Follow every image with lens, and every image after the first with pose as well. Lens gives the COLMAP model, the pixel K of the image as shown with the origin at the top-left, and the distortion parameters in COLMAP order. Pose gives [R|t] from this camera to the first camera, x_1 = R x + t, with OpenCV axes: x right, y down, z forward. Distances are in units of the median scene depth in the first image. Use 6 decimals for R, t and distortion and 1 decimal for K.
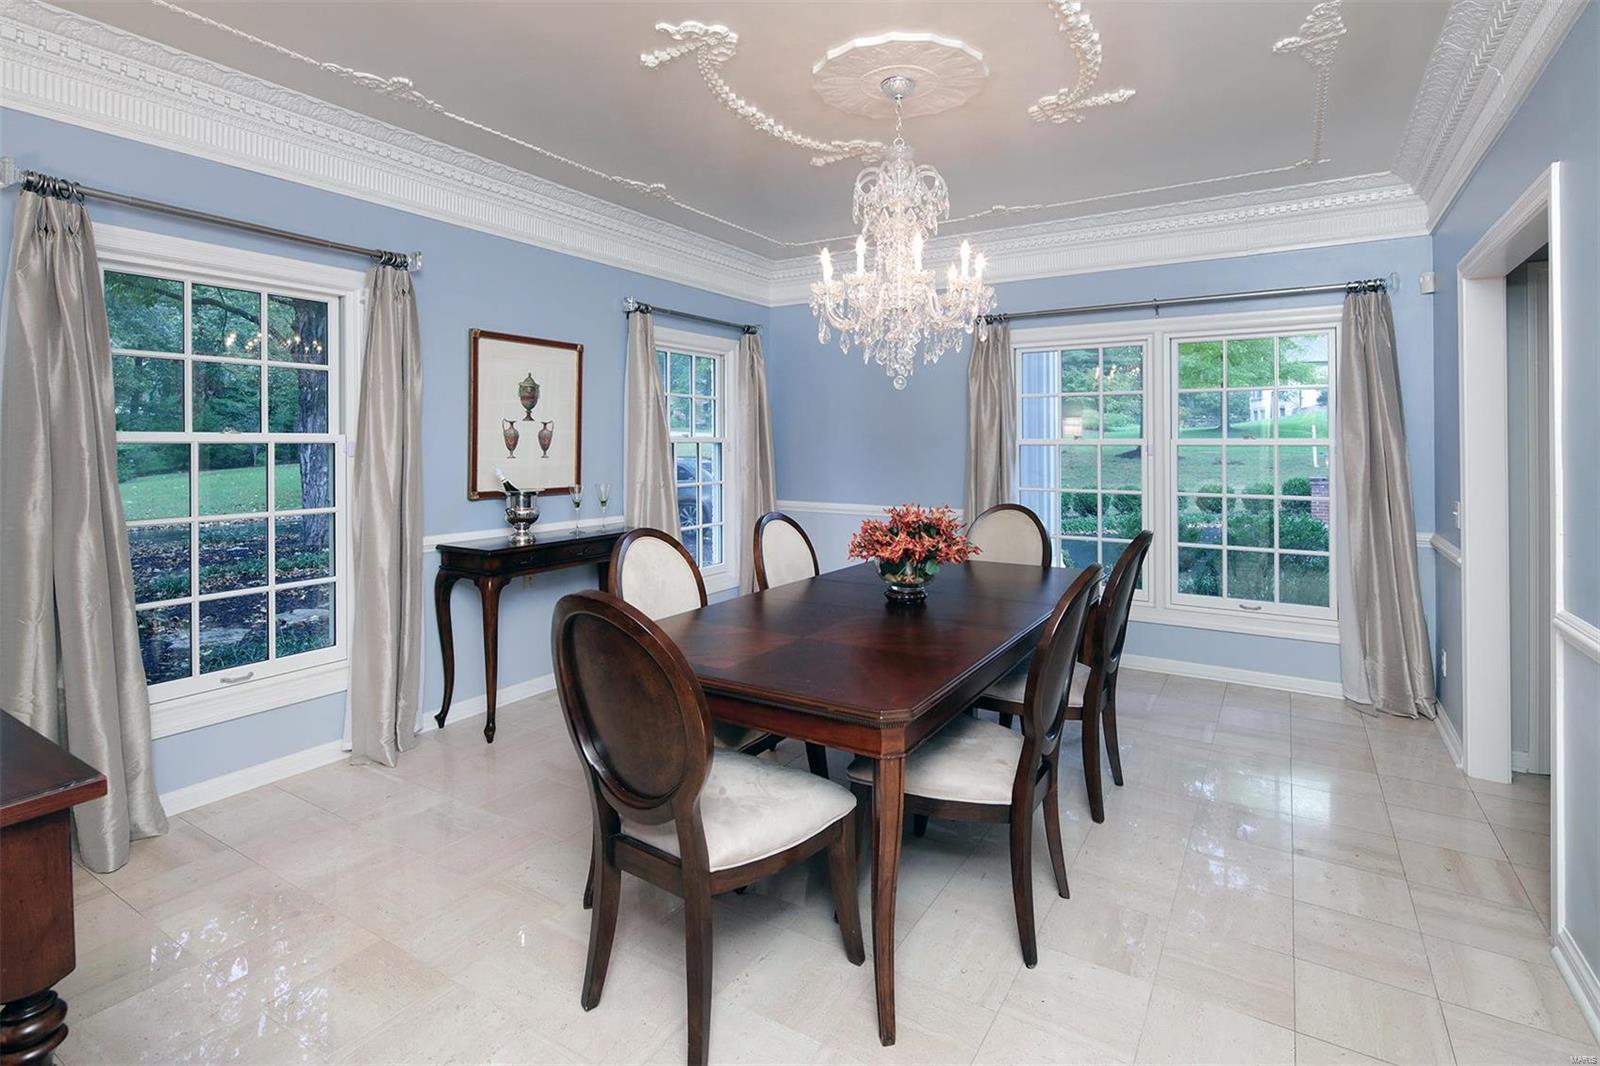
lens RADIAL K [[783.5, 0, 800.0], [0, 783.5, 533.0], [0, 0, 1]] dist [0.036376, 0.000055]
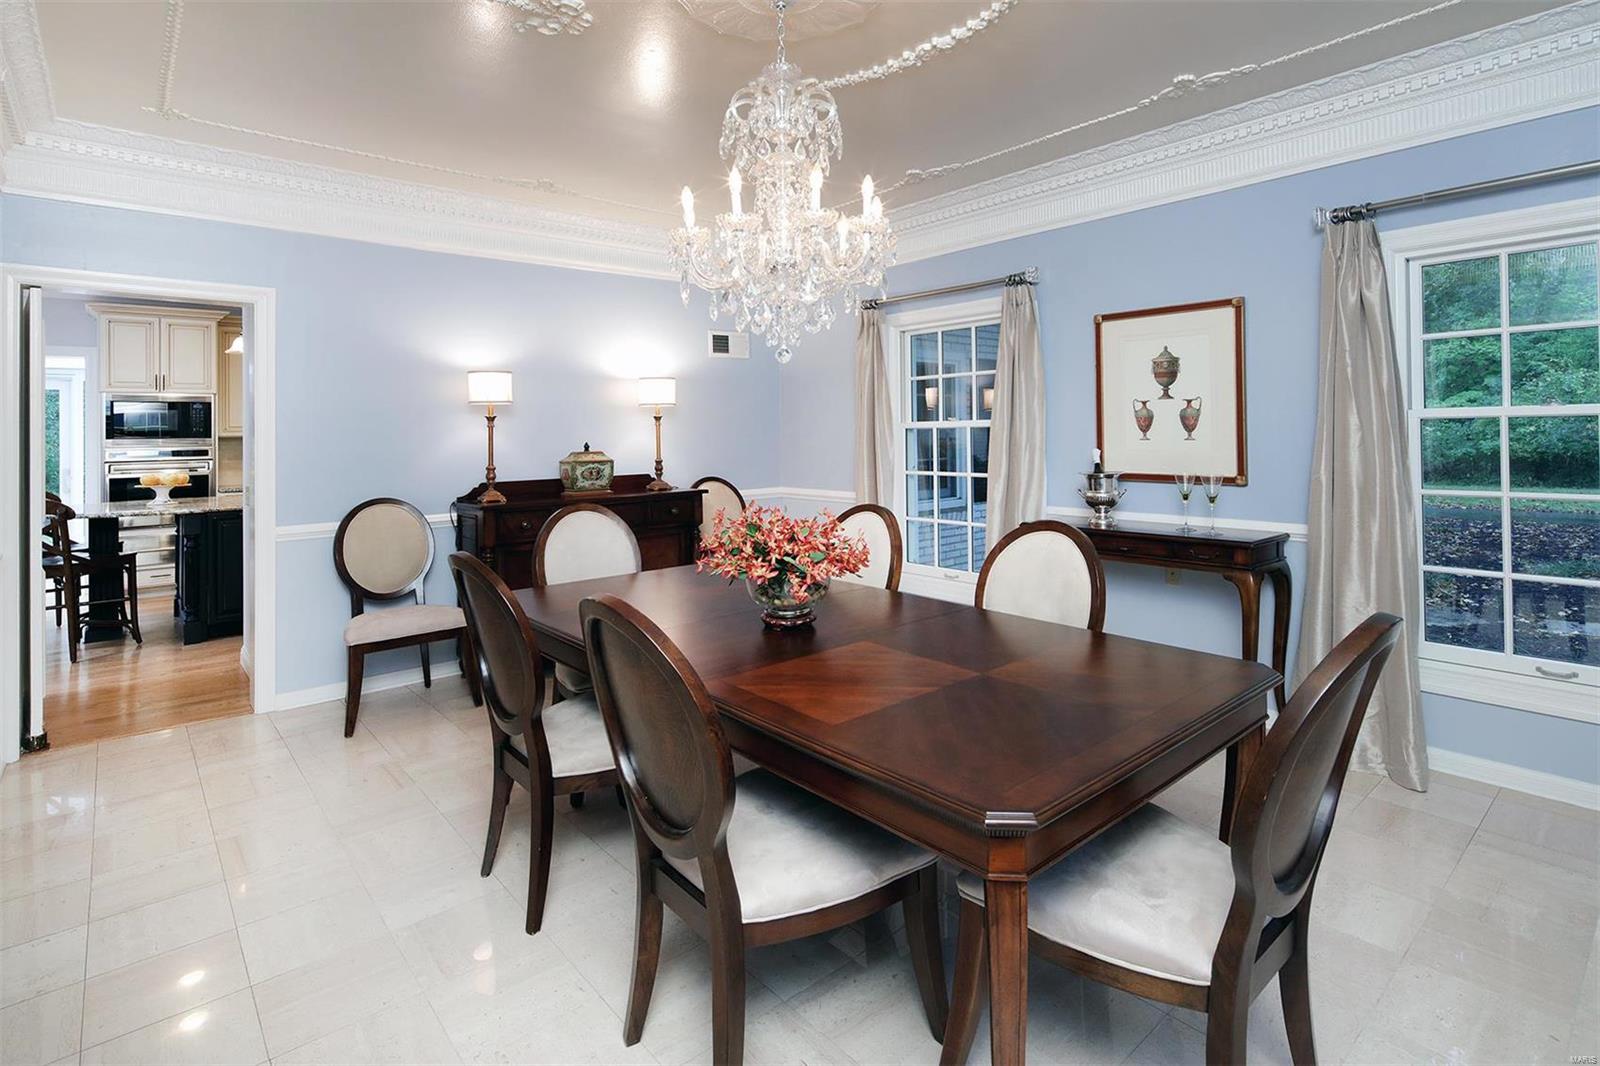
lens RADIAL K [[765.8, 0, 800.0], [0, 765.8, 533.0], [0, 0, 1]] dist [-0.000139, 0.000177]
pose [[-0.305622, 0.122781, -0.944203, 0.641020], [-0.102054, 0.981714, 0.160692, -0.090909], [0.946668, 0.145471, -0.287503, 0.887331]]
